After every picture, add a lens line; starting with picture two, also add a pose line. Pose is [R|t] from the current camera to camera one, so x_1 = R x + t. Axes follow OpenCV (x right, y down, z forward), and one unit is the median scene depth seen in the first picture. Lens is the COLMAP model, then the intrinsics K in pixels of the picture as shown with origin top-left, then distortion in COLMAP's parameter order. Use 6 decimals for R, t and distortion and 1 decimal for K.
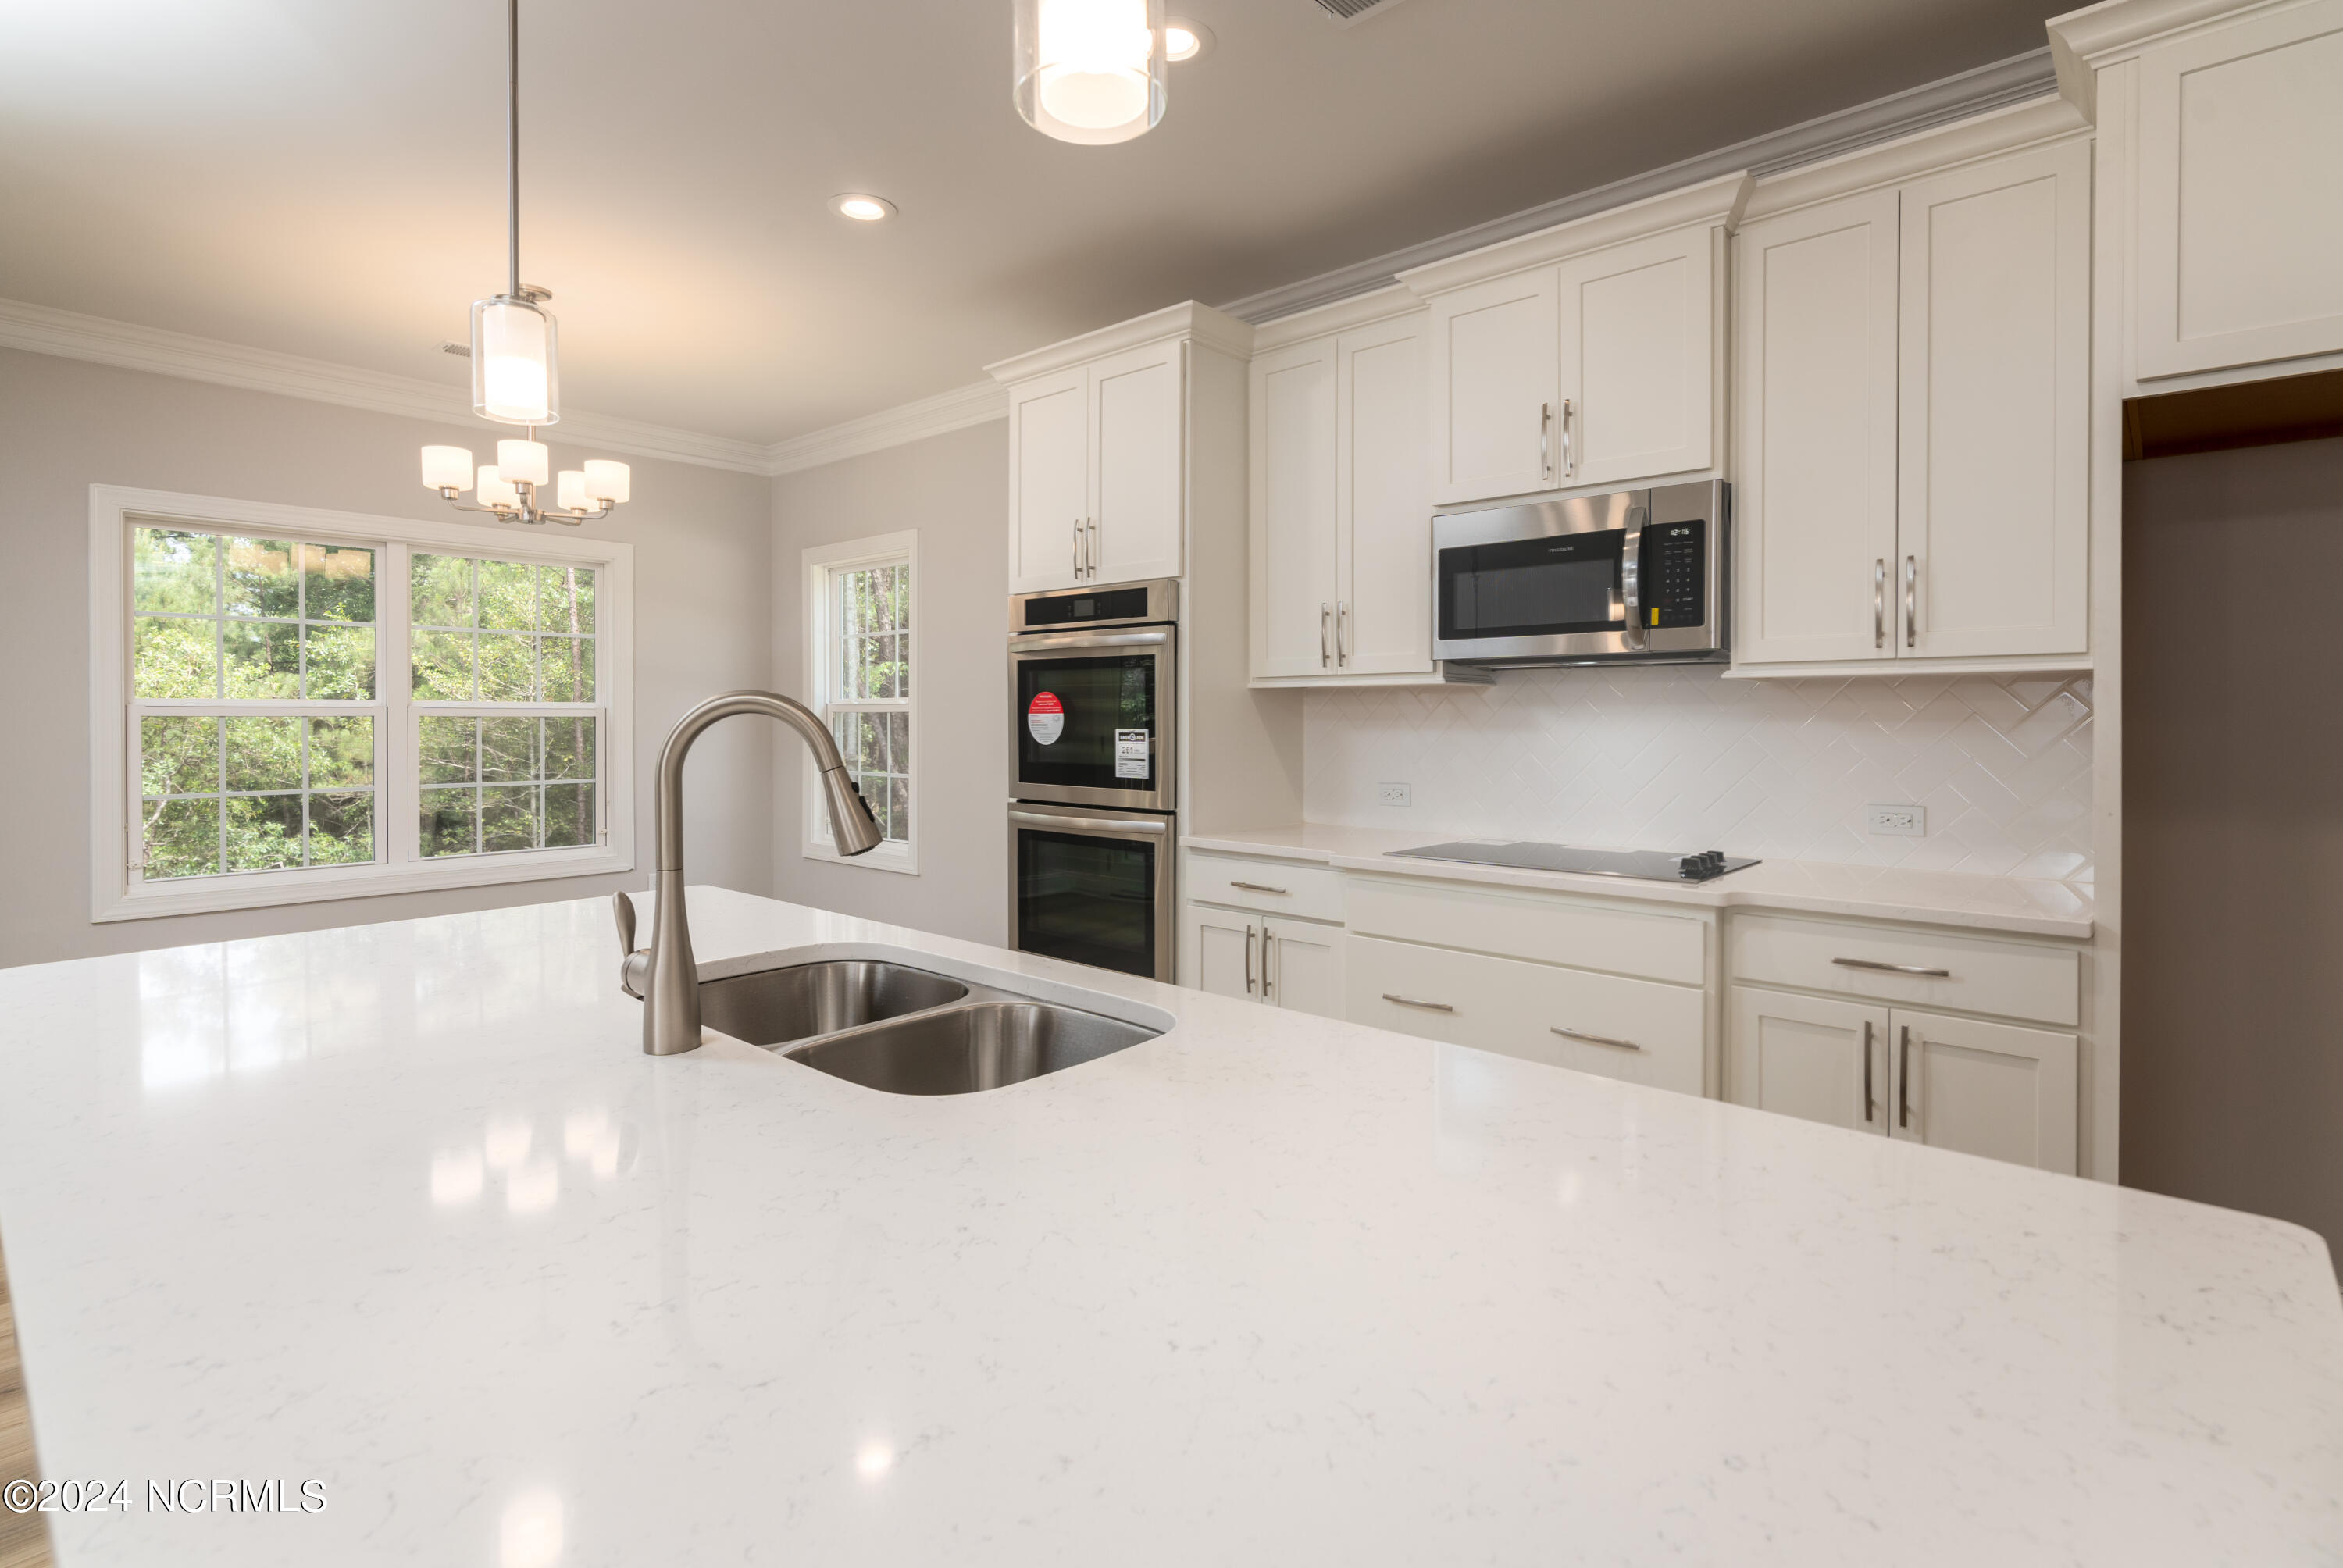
lens RADIAL K [[1127.1, 0, 1178.2], [0, 1127.1, 724.7], [0, 0, 1]] dist [0.002274, 0.000181]
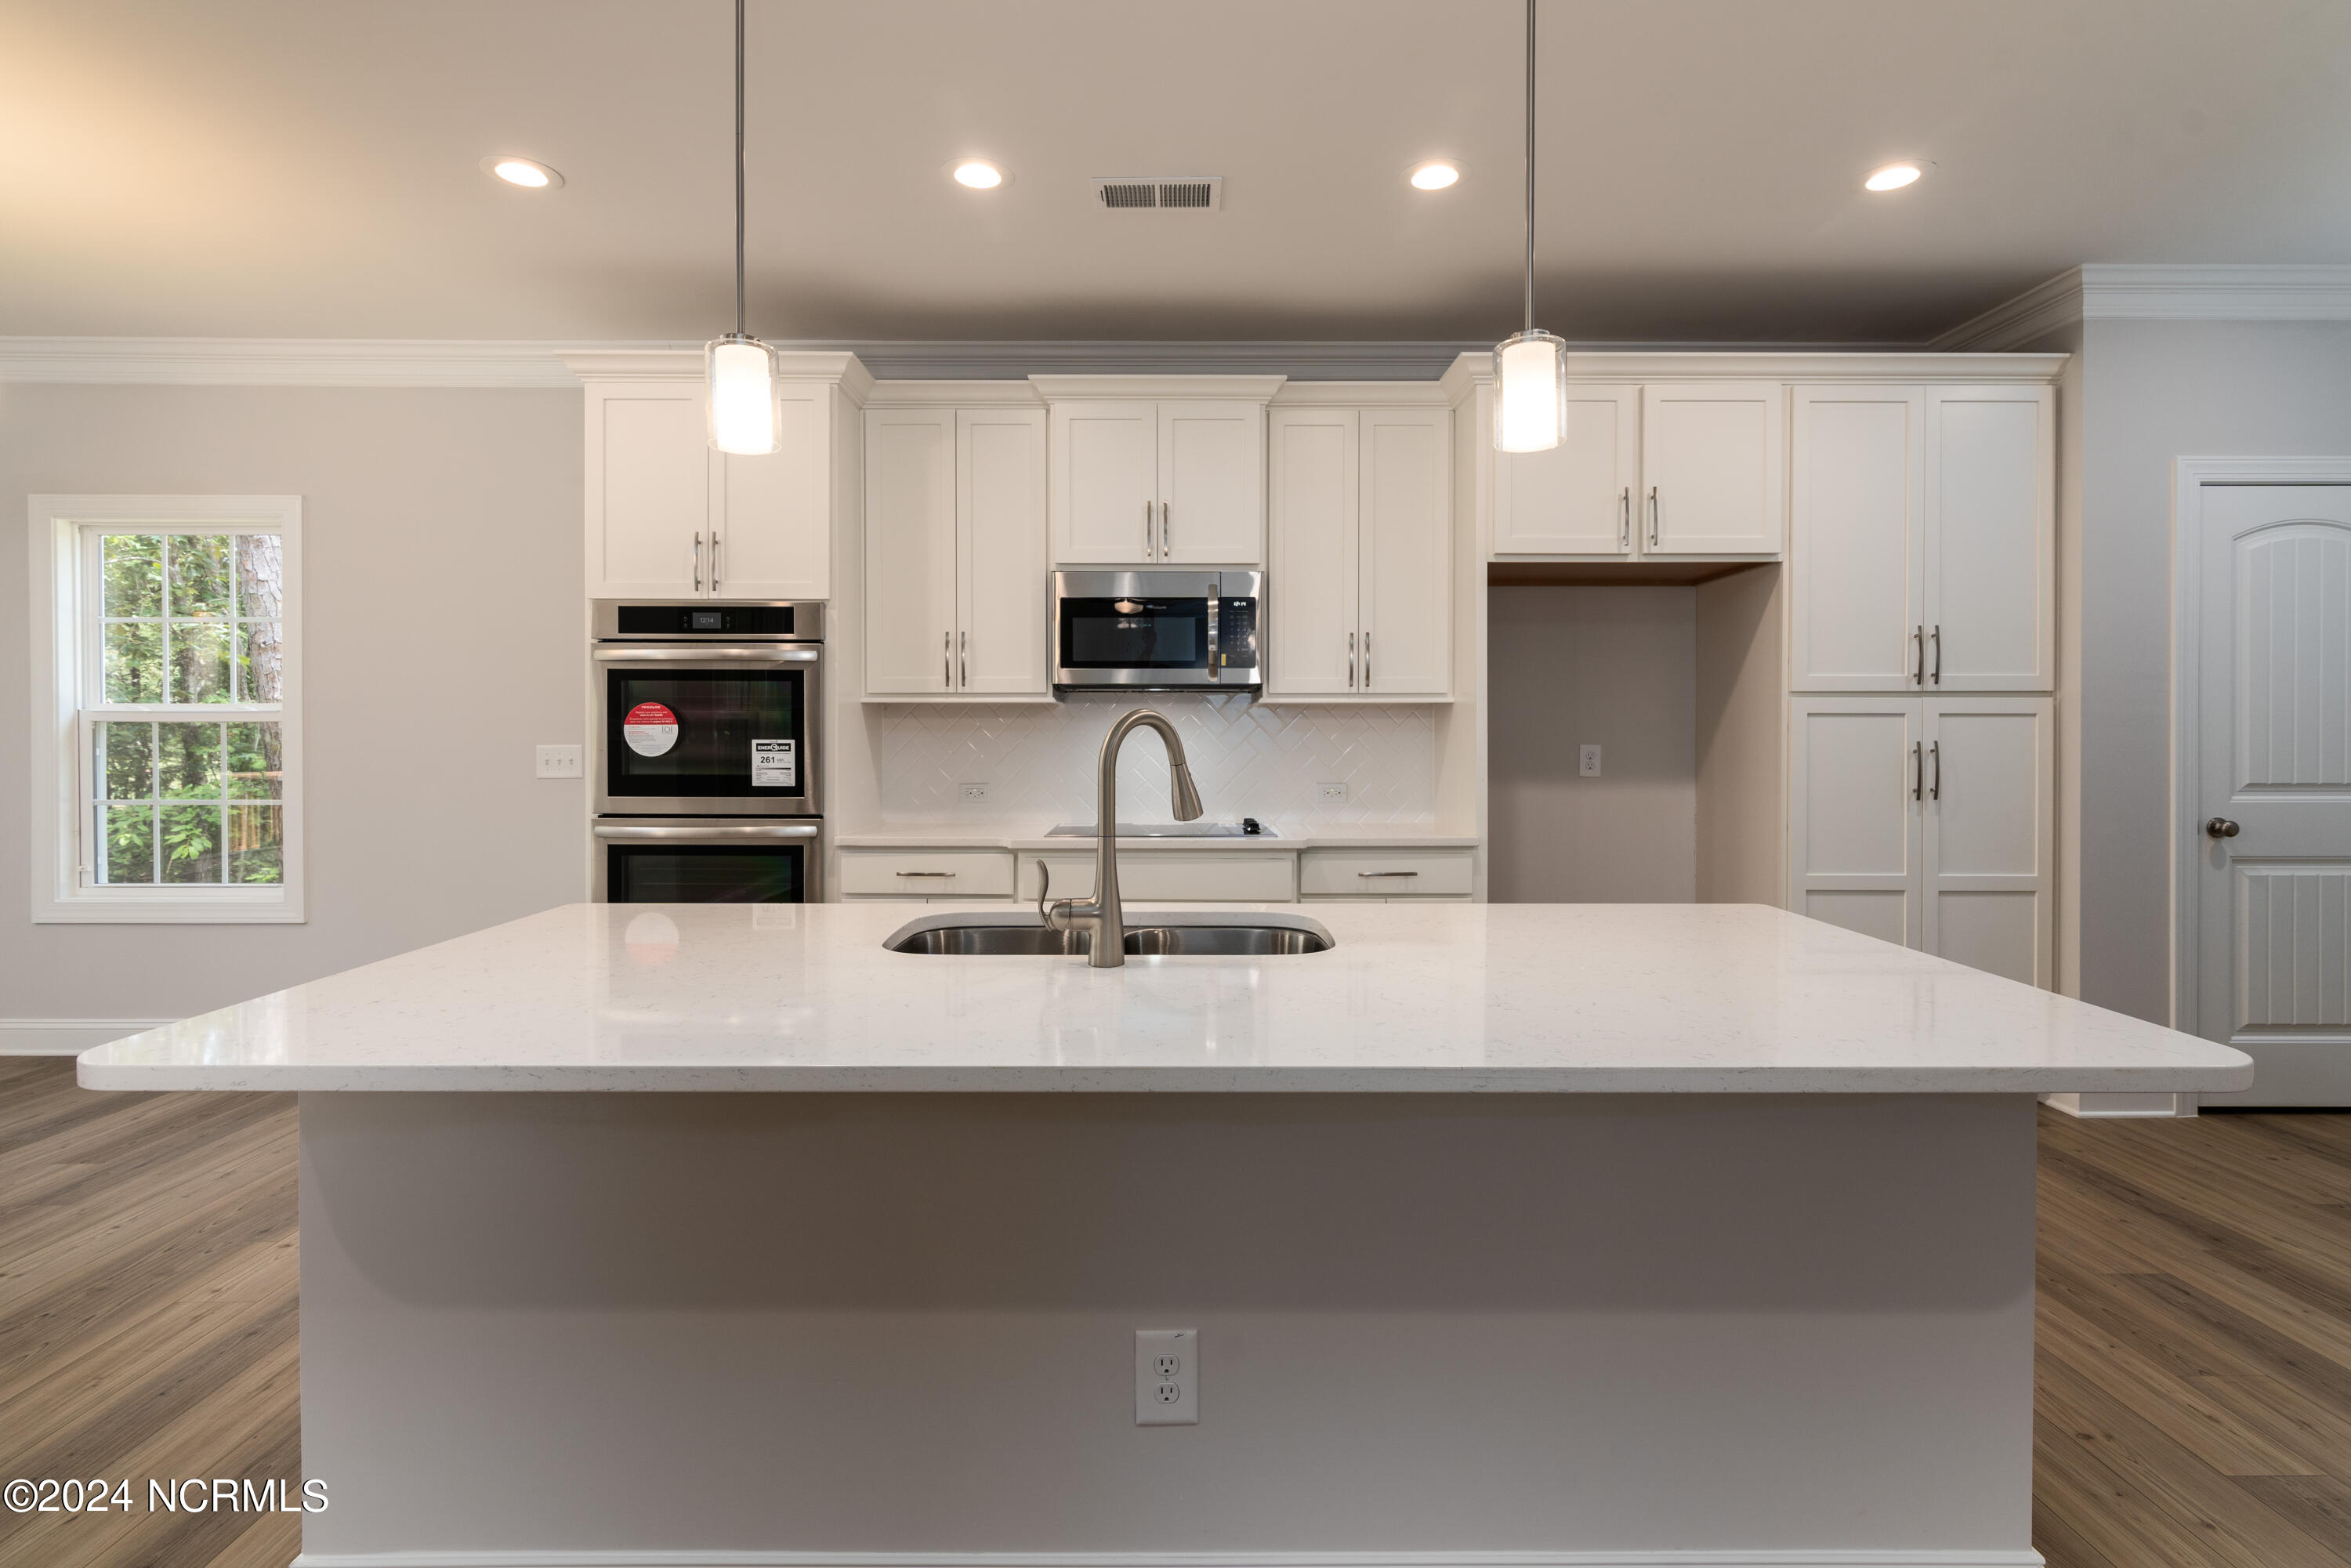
lens RADIAL K [[1114.4, 0, 1177.0], [0, 1114.4, 741.9], [0, 0, 1]] dist [-0.000064, -0.000672]
pose [[0.741717, -0.008245, 0.670662, -0.466997], [0.004126, 0.999962, 0.007730, -0.000519], [-0.670700, -0.002967, 0.741723, -0.027230]]
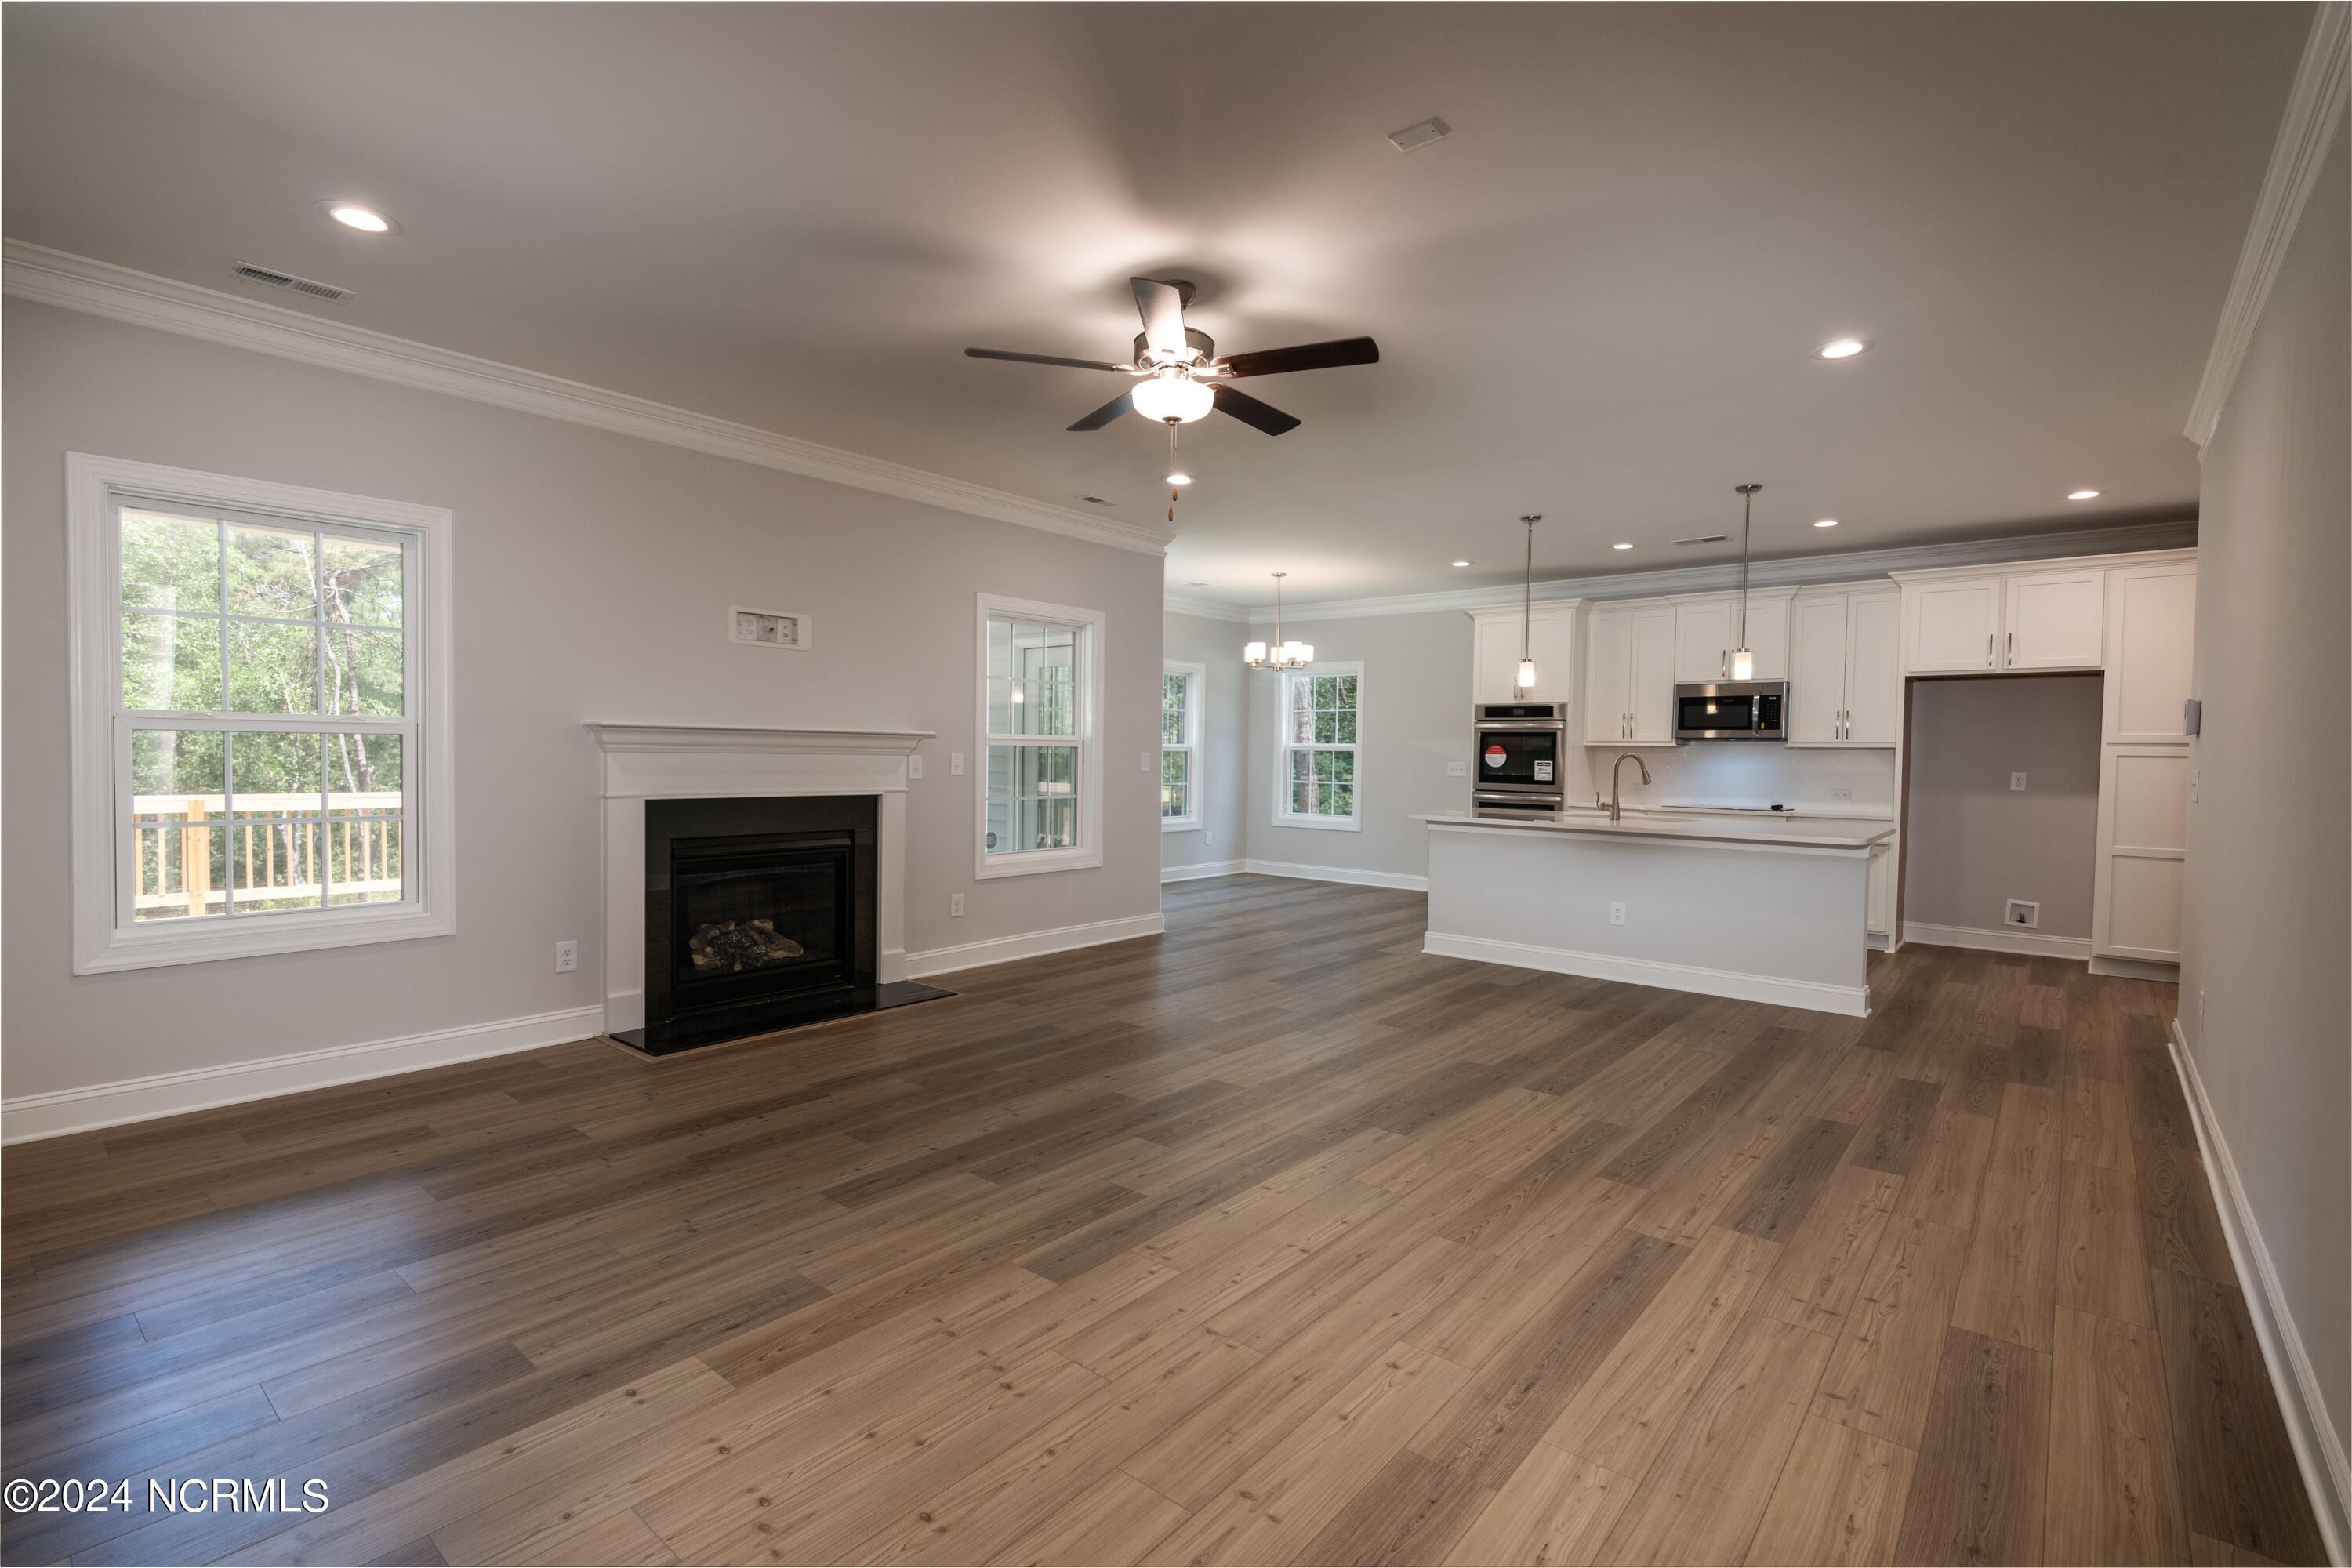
lens RADIAL K [[1074.7, 0, 1176.0], [0, 1074.7, 784.0], [0, 0, 1]] dist [0.000222, -0.000097]
pose [[0.999682, 0.012026, 0.022145, -0.938226], [-0.012561, 0.999630, 0.024141, 0.007413], [-0.021847, -0.024411, 0.999463, -1.430827]]
